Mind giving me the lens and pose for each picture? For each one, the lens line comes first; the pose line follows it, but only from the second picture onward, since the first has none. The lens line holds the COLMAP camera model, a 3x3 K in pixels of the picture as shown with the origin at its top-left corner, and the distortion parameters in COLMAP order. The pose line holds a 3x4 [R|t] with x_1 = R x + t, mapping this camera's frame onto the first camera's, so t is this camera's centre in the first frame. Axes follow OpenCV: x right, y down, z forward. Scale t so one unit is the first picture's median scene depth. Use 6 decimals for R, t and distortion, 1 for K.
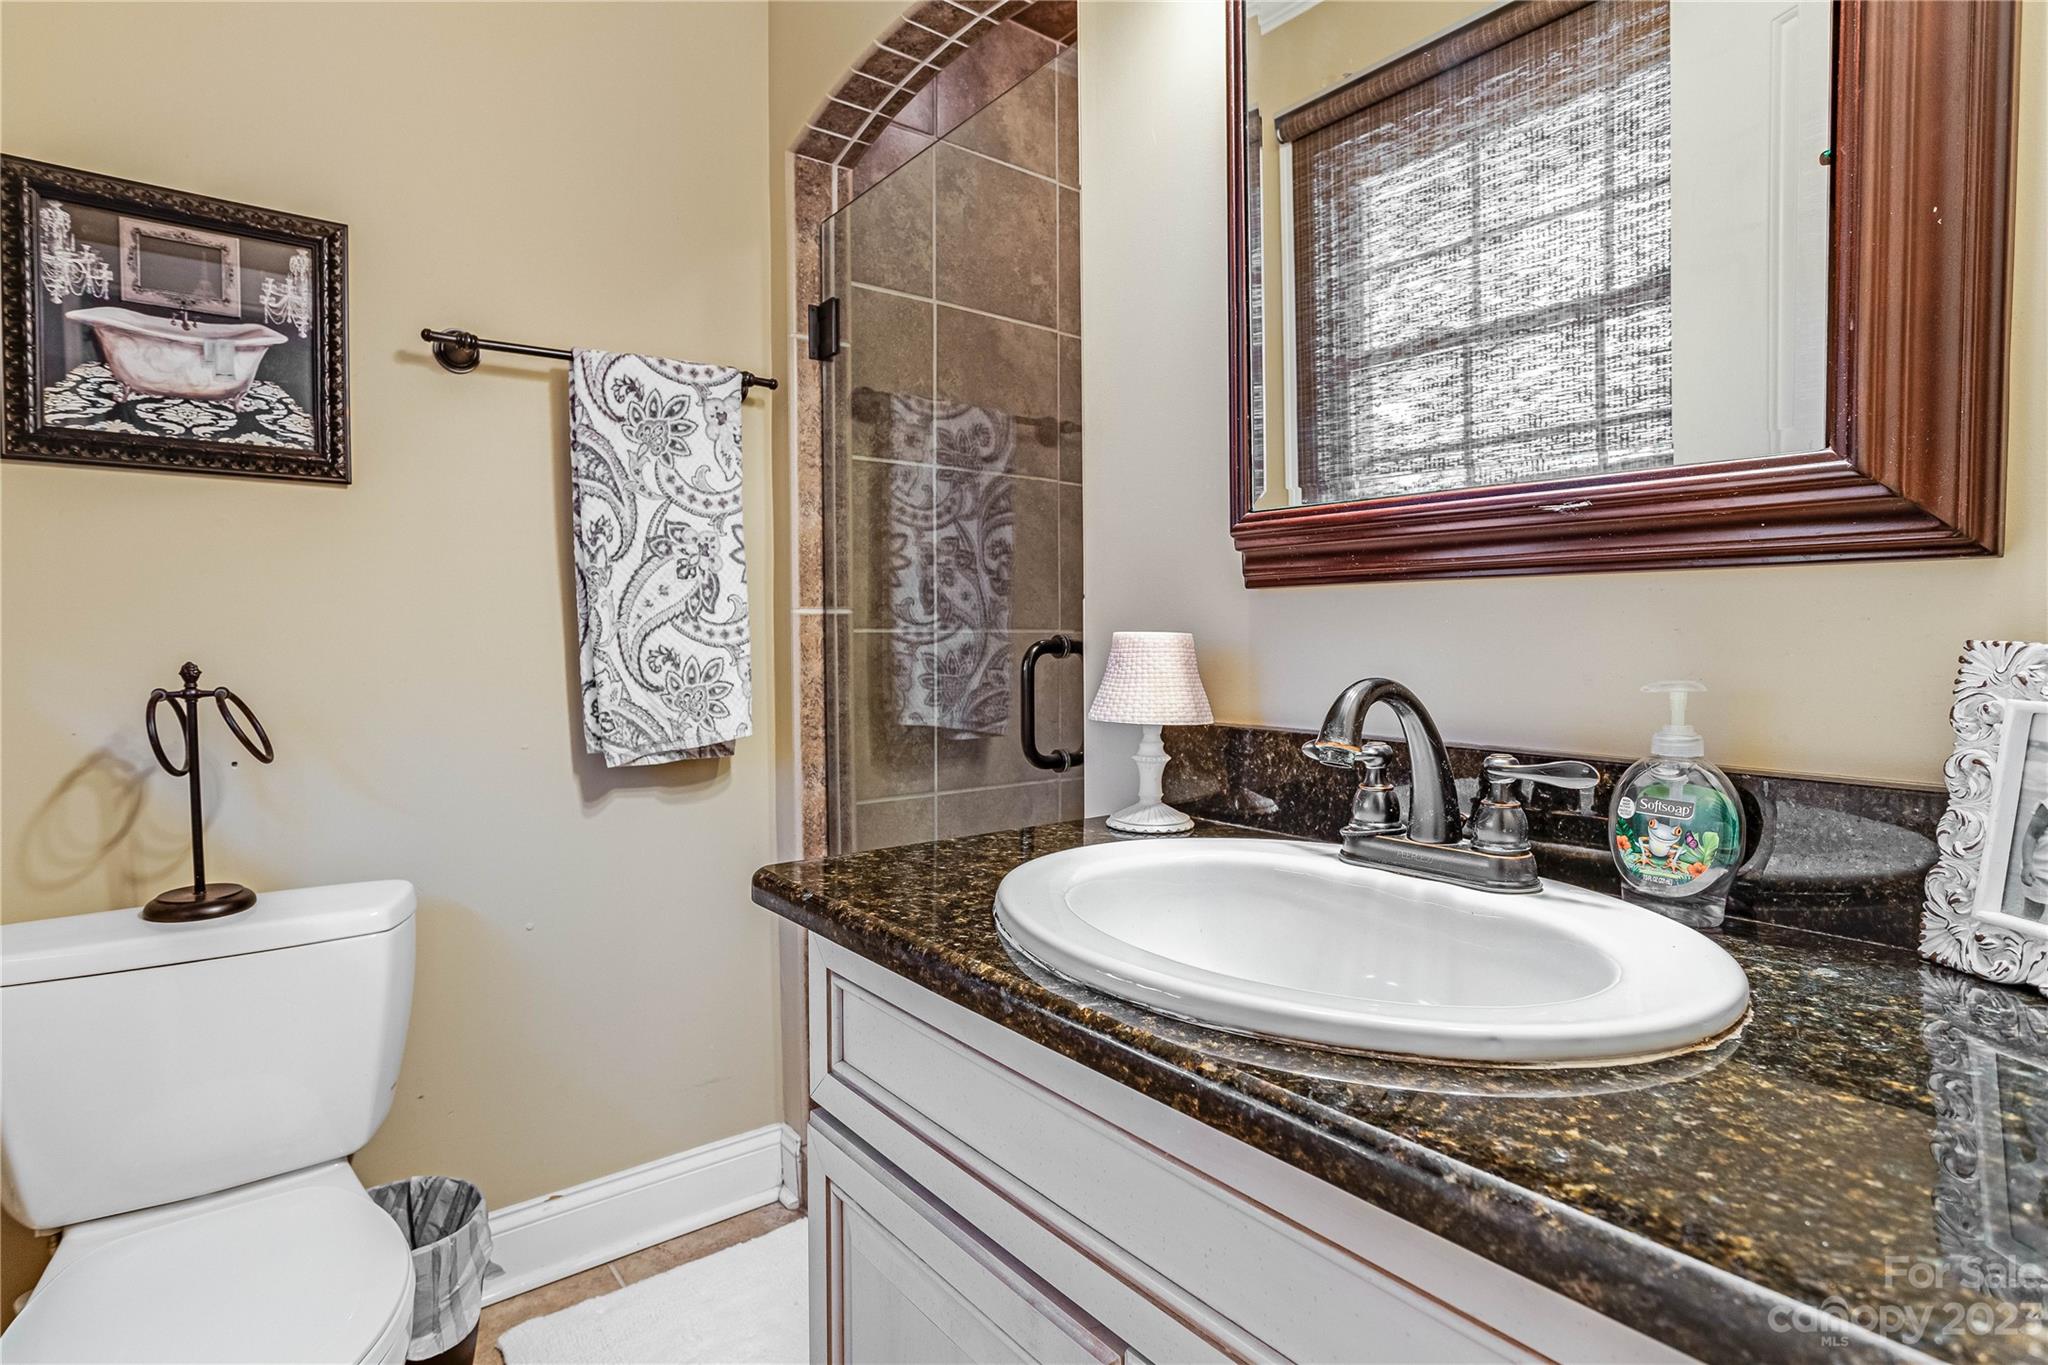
lens RADIAL K [[1030.5, 0, 1023.3], [0, 1030.5, 679.4], [0, 0, 1]] dist [-0.017728, 0.005542]
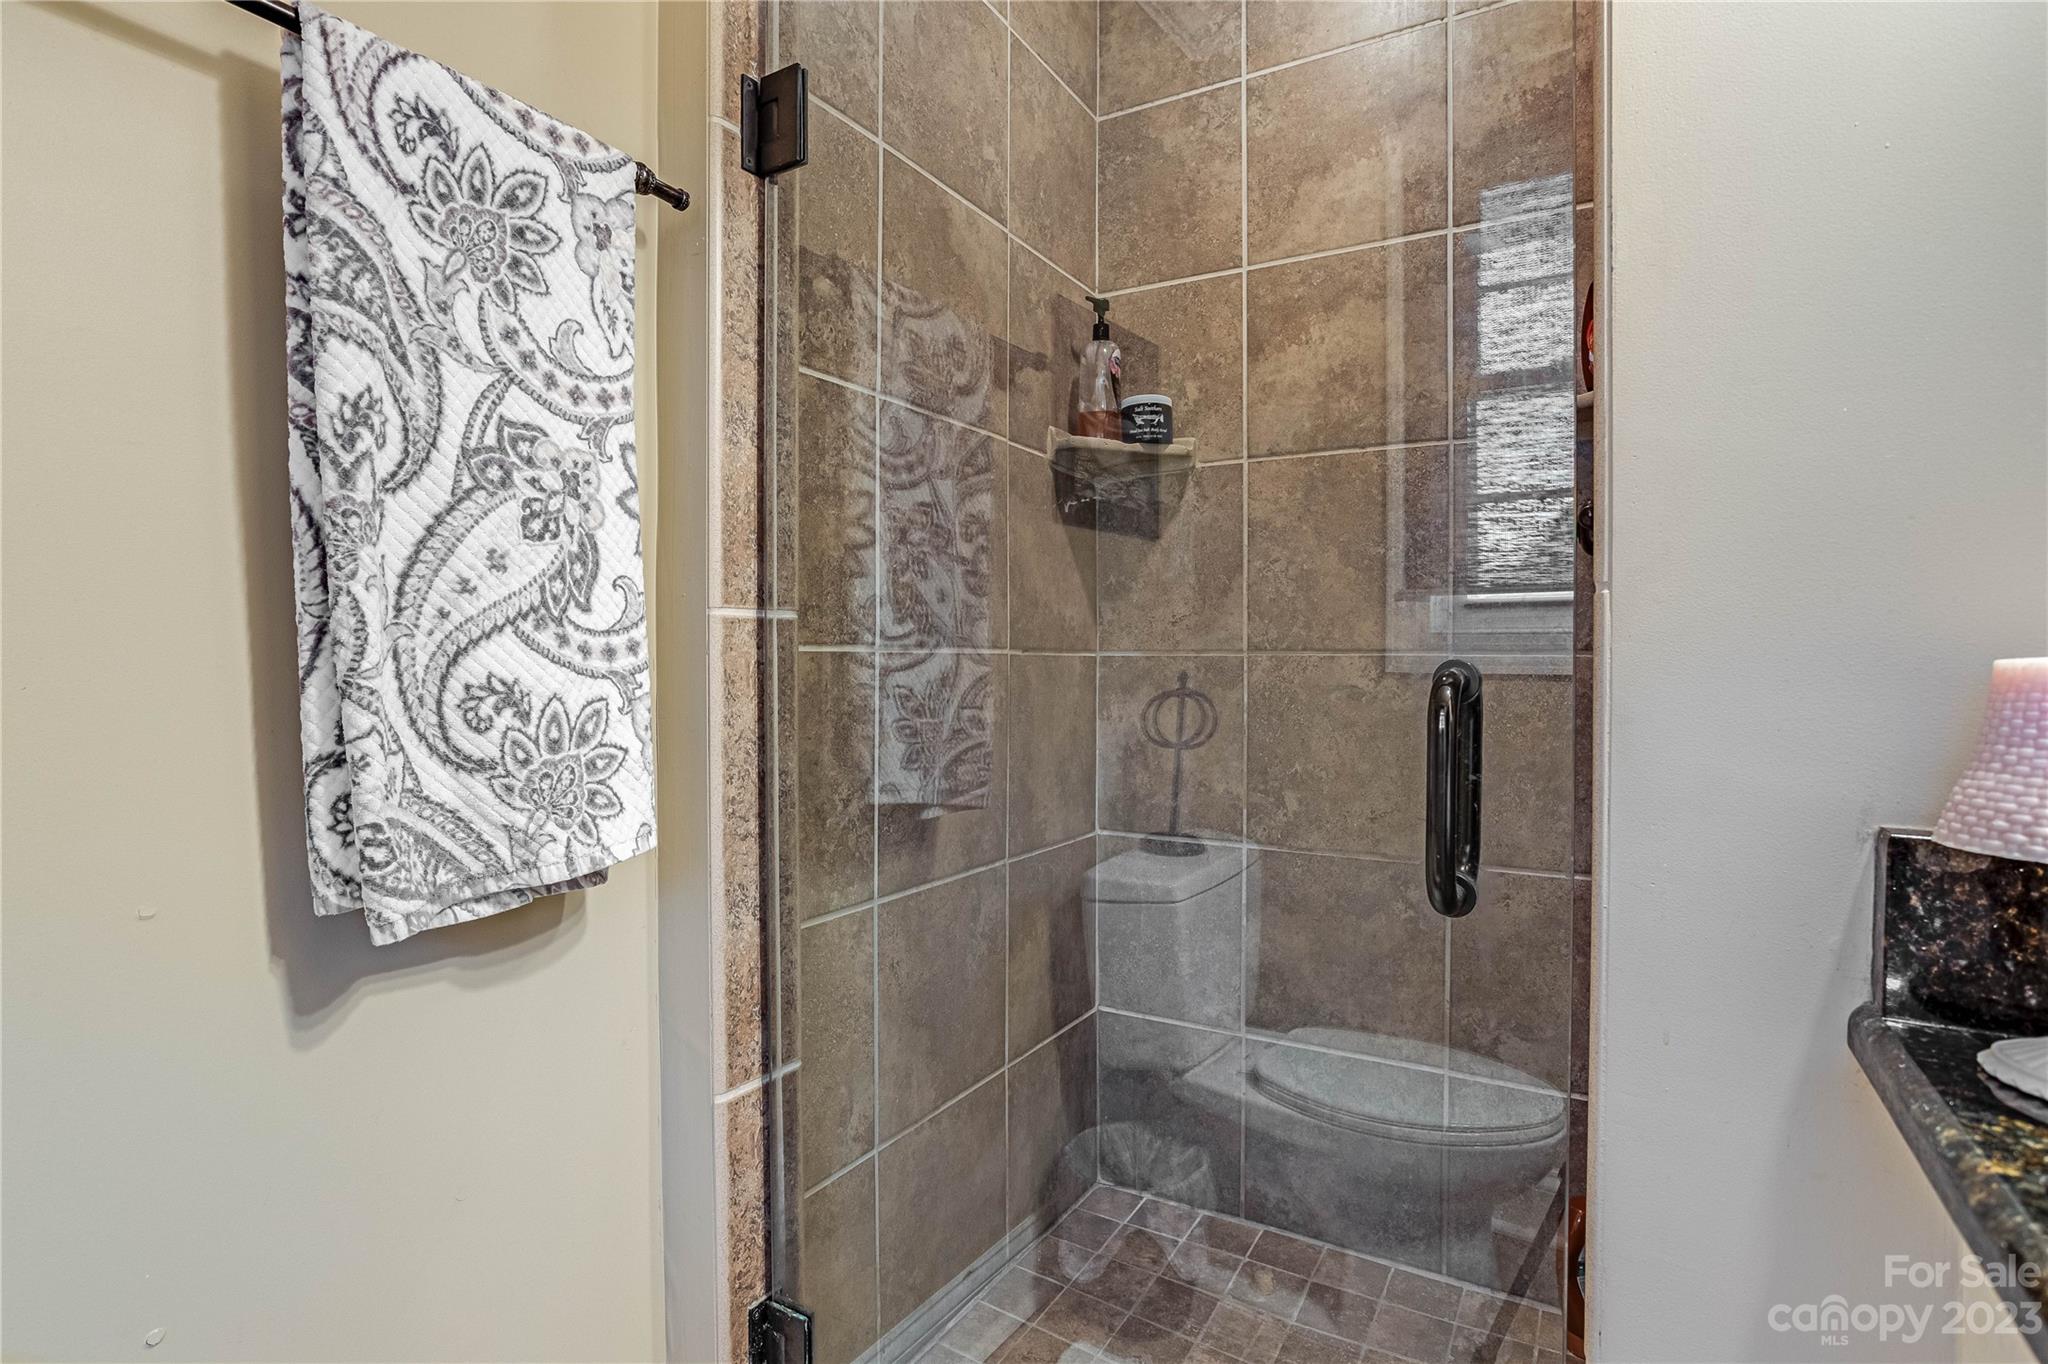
lens RADIAL K [[1030.5, 0, 1022.6], [0, 1030.5, 678.0], [0, 0, 1]] dist [-0.017728, 0.005542]
pose [[0.937461, -0.000340, 0.348090, -0.274780], [0.007796, 0.999769, -0.020022, -0.019151], [-0.348003, 0.021483, 0.937247, 0.446229]]
